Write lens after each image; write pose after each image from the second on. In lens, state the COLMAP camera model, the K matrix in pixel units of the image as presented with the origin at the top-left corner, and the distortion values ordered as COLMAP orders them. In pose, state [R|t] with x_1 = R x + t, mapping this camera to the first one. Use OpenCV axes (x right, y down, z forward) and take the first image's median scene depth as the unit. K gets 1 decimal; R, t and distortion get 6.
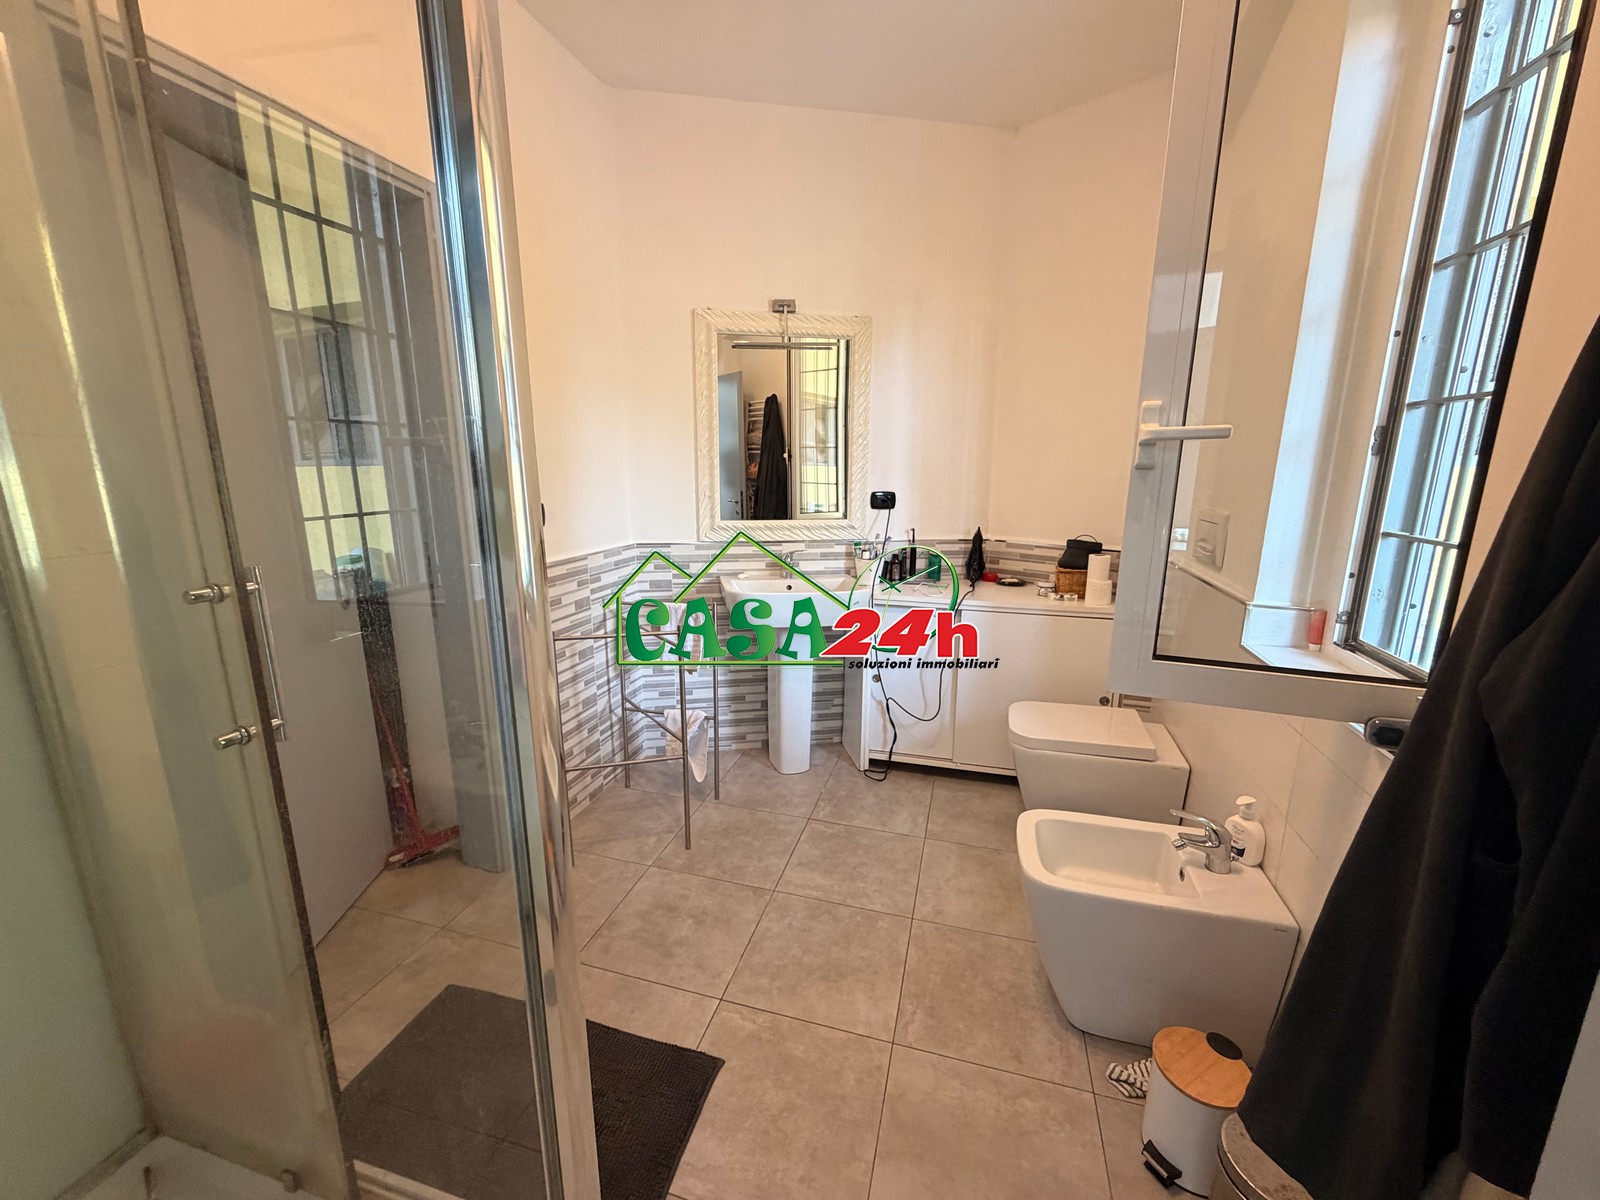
lens RADIAL K [[636.3, 0, 795.6], [0, 636.3, 602.0], [0, 0, 1]] dist [-0.000869, -0.000032]
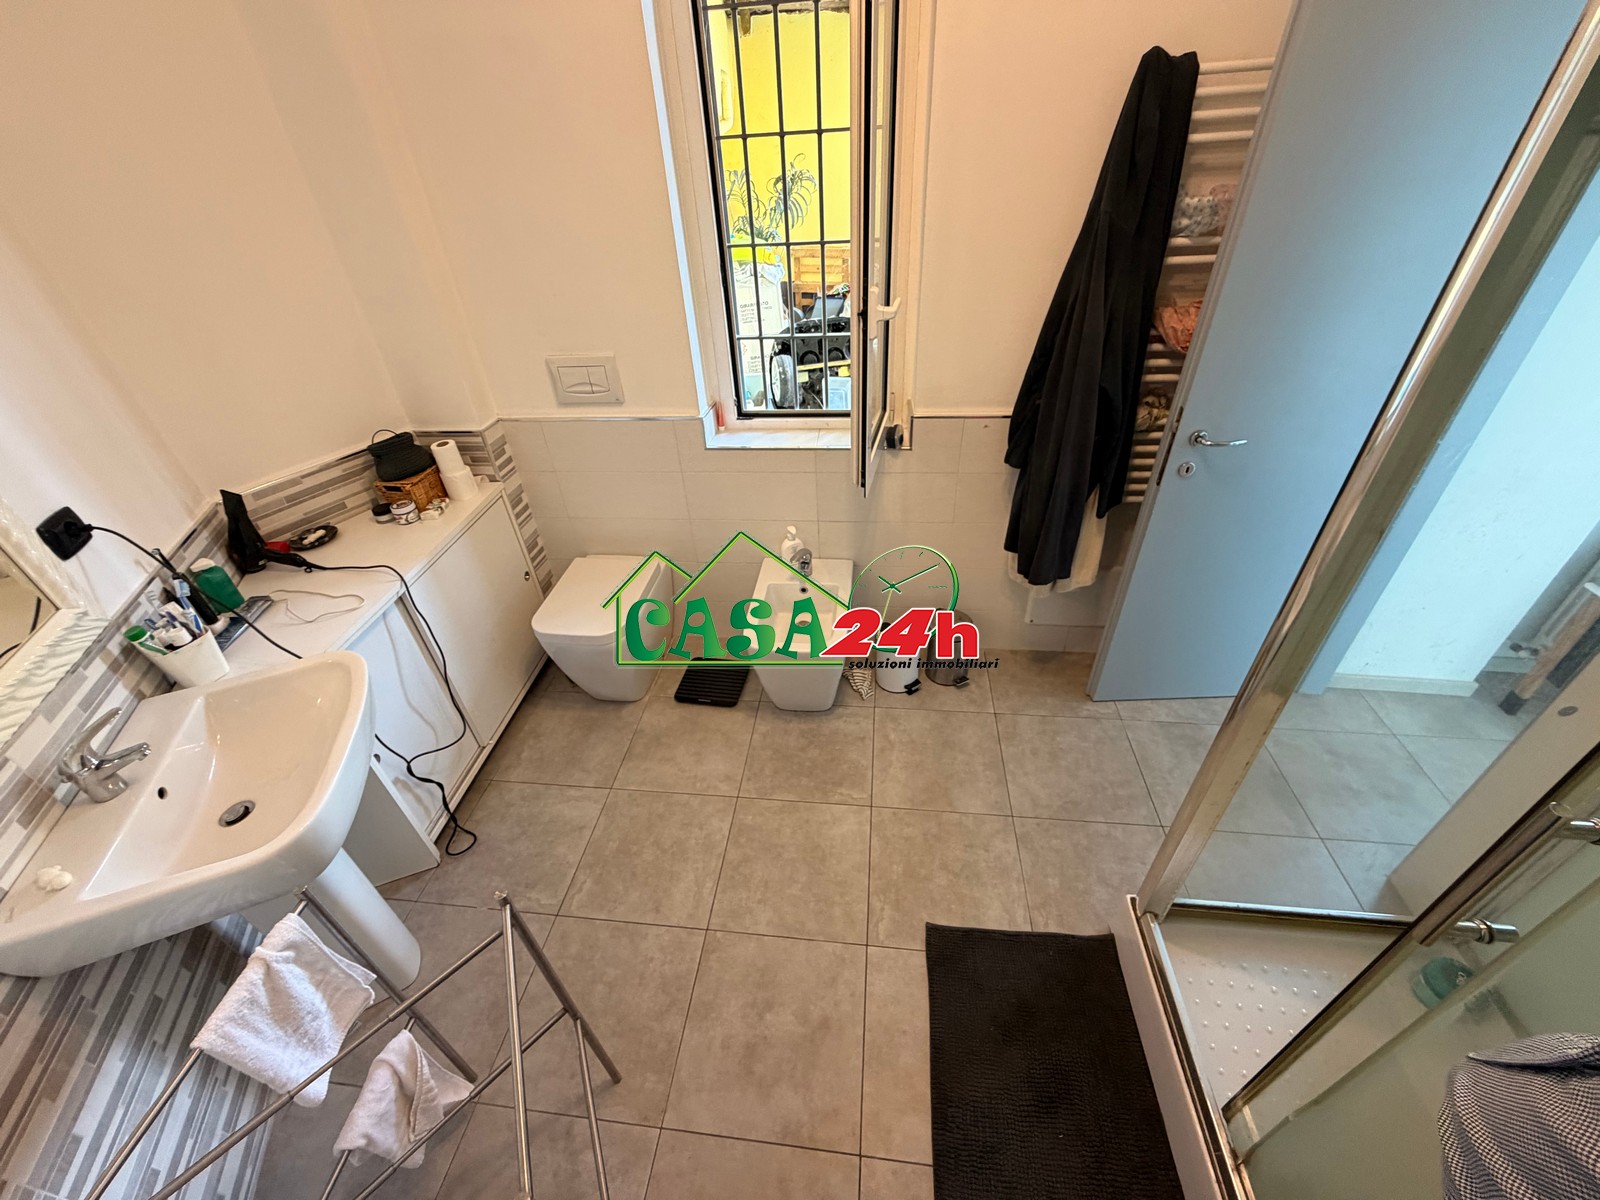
lens RADIAL K [[636.3, 0, 795.6], [0, 636.3, 602.0], [0, 0, 1]] dist [-0.000869, -0.000032]
pose [[-0.163234, -0.581521, 0.796987, -0.342106], [0.256583, 0.755001, 0.603438, -0.265918], [-0.952638, 0.302995, 0.025966, 0.513875]]
